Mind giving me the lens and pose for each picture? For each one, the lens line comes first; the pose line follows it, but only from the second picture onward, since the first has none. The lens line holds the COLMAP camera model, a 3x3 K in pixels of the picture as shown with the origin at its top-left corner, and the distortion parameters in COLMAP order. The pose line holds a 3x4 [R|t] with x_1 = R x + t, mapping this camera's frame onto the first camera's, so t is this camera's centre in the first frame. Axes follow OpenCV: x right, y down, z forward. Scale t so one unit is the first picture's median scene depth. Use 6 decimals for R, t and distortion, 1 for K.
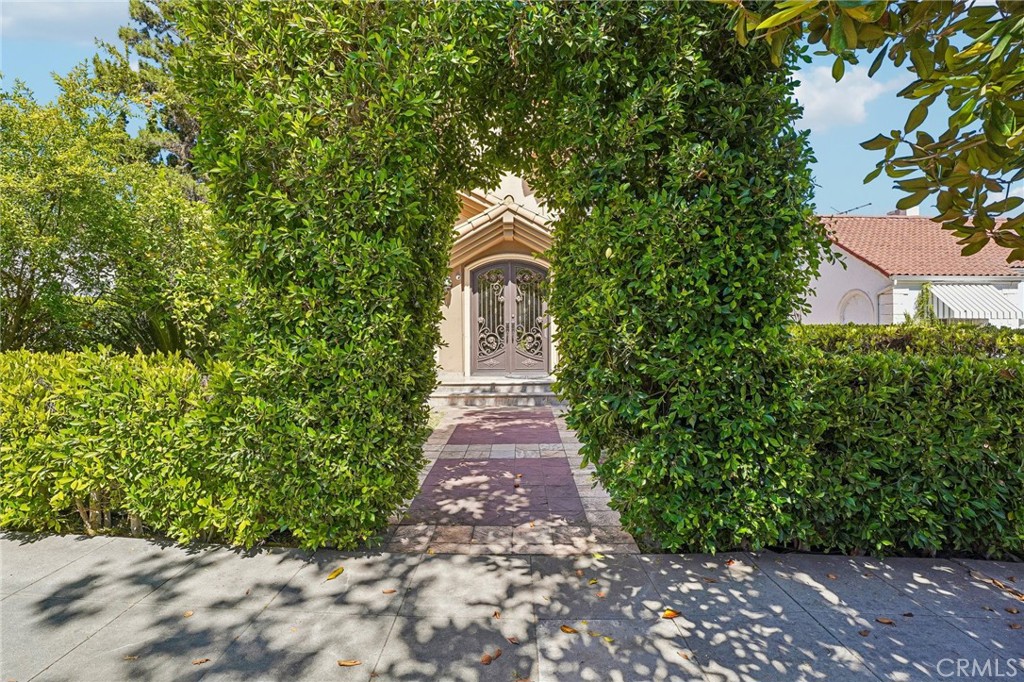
lens RADIAL K [[454.2, 0, 512.0], [0, 454.2, 341.0], [0, 0, 1]] dist [-0.040570, 0.000072]
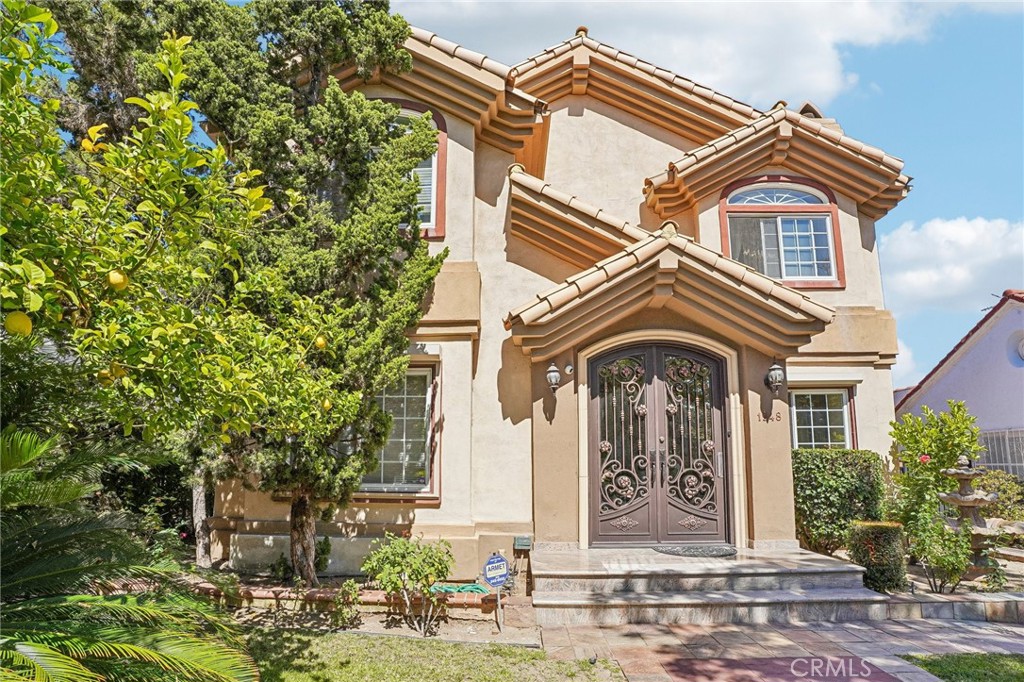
lens RADIAL K [[476.3, 0, 505.7], [0, 476.3, 424.2], [0, 0, 1]] dist [-0.051743, -0.000303]
pose [[0.999906, 0.004619, -0.012926, -0.198146], [-0.005904, 0.994845, -0.101236, -0.013651], [0.012392, 0.101303, 0.994778, 0.441355]]
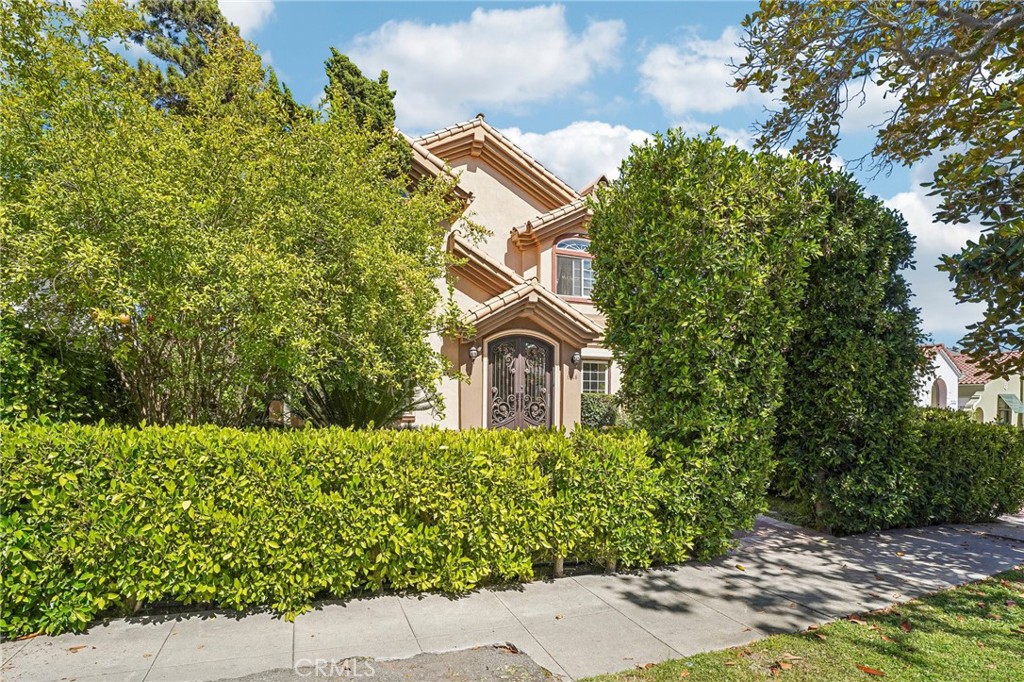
lens RADIAL K [[476.3, 0, 505.7], [0, 476.3, 424.2], [0, 0, 1]] dist [-0.051743, -0.000303]
pose [[0.921288, -0.003621, 0.388864, -0.514374], [-0.009930, 0.999412, 0.032833, -0.002447], [-0.388754, -0.034110, 0.920710, -0.042607]]
